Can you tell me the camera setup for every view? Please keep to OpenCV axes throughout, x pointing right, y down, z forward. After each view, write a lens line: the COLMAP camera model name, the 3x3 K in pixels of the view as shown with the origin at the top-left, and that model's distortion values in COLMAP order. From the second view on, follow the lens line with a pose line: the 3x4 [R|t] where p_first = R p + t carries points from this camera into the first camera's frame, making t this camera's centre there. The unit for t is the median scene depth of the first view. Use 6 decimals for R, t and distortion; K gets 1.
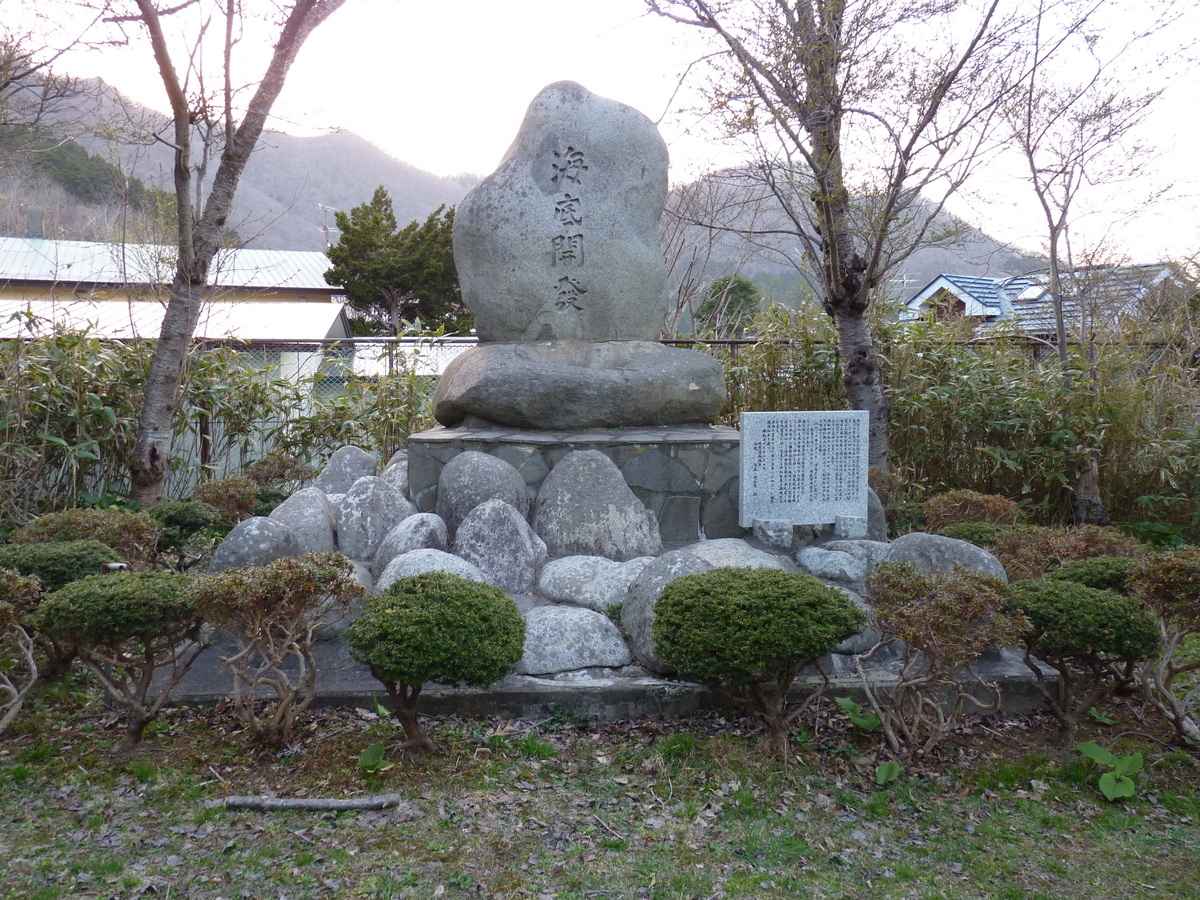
lens RADIAL K [[939.0, 0, 600.4], [0, 939.0, 449.4], [0, 0, 1]] dist [0.043146, -0.003664]
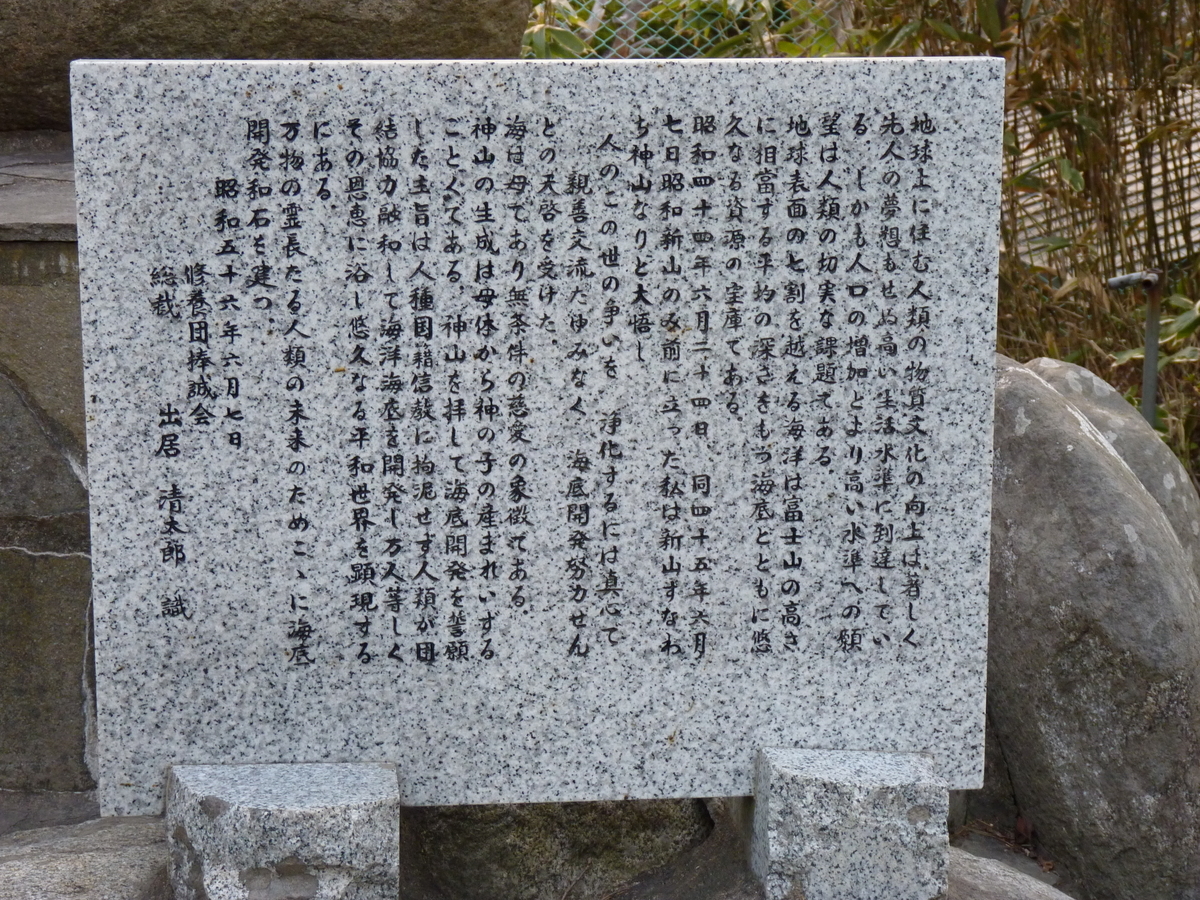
lens RADIAL K [[2443.8, 0, 599.9], [0, 2443.8, 449.7], [0, 0, 1]] dist [0.061376, 0.000000]
pose [[0.984997, 0.034050, -0.169180, 0.295137], [-0.014709, 0.993339, 0.114283, -0.023620], [0.171945, -0.110080, 0.978937, 0.621308]]
